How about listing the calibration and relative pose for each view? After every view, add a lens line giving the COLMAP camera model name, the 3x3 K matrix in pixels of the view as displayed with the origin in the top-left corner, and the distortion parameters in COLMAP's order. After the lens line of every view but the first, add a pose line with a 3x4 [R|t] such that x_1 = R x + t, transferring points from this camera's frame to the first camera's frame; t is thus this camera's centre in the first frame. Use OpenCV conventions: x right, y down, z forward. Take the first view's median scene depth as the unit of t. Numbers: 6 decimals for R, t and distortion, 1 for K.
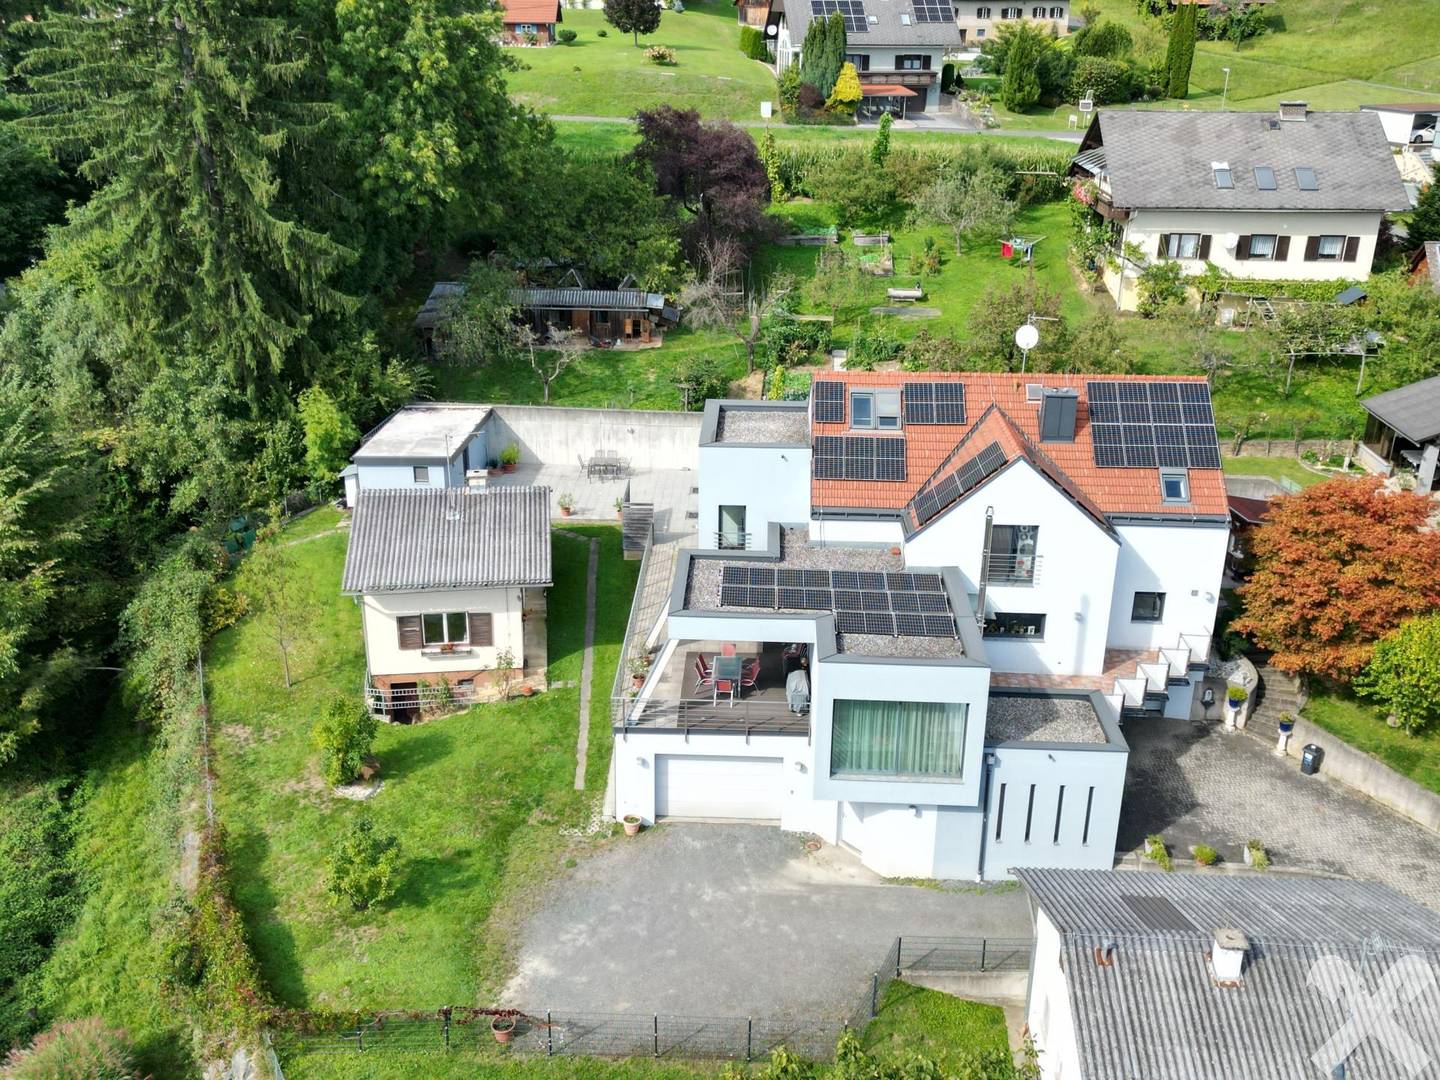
lens RADIAL K [[1066.8, 0, 720.0], [0, 1066.8, 540.0], [0, 0, 1]] dist [0.026852, -0.006851]
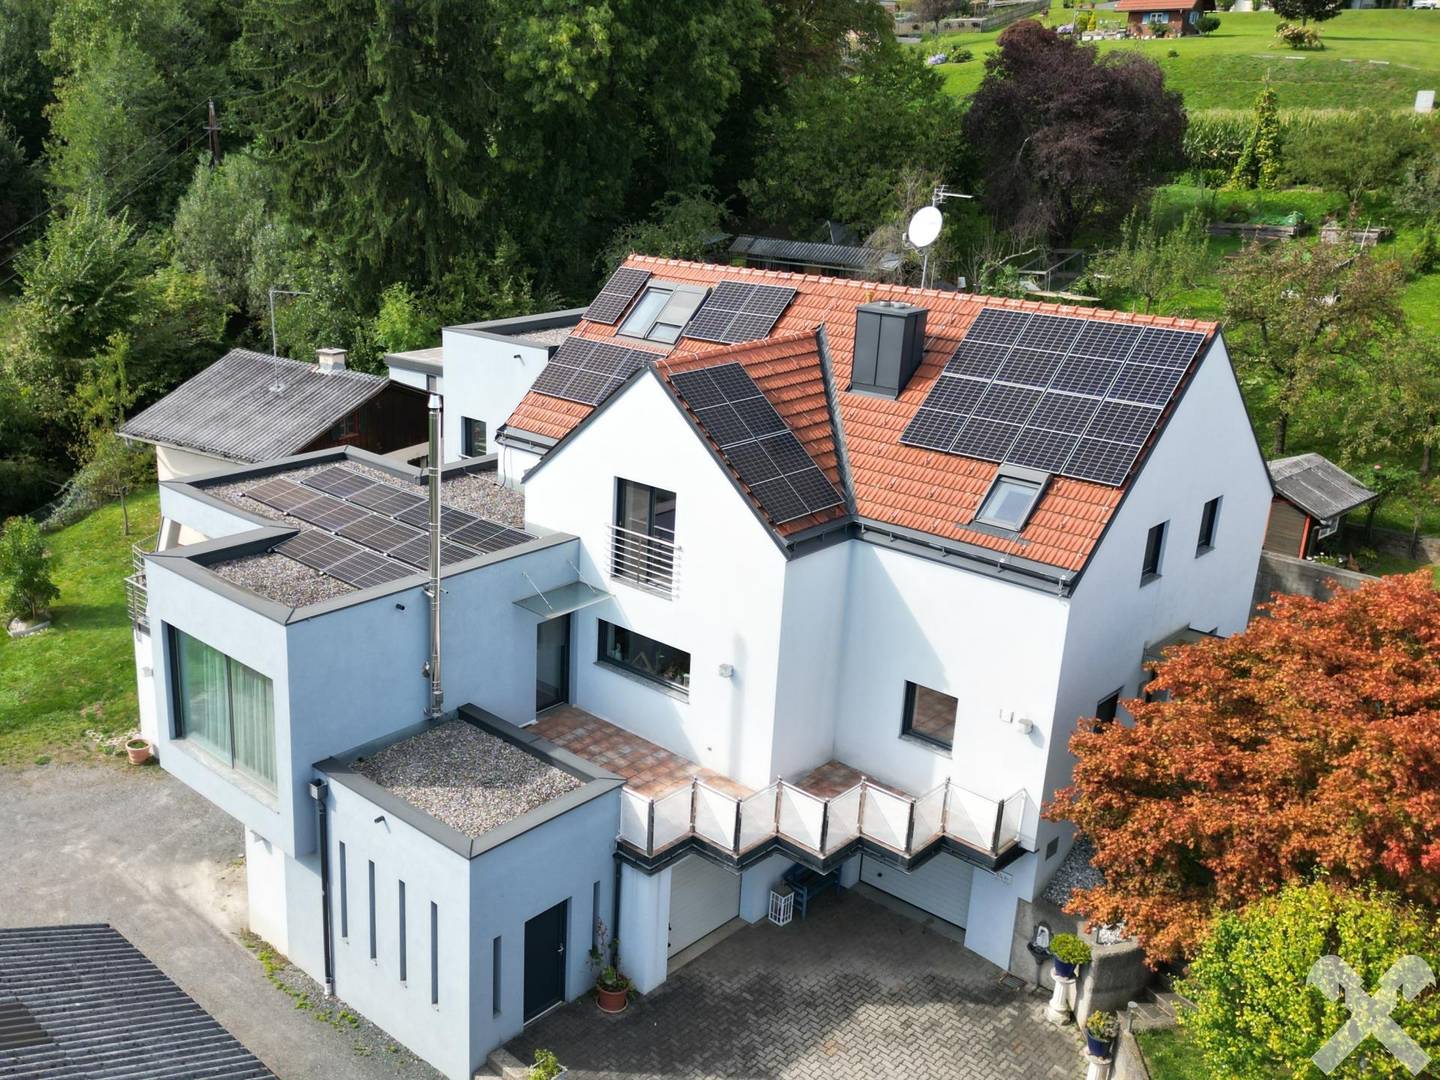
lens RADIAL K [[1220.6, 0, 720.0], [0, 1220.6, 540.0], [0, 0, 1]] dist [-0.012625, -0.007573]
pose [[0.781634, 0.208414, -0.587888, 0.639402], [-0.262738, 0.964840, -0.007279, 0.009121], [0.565701, 0.160150, 0.808909, 0.426976]]
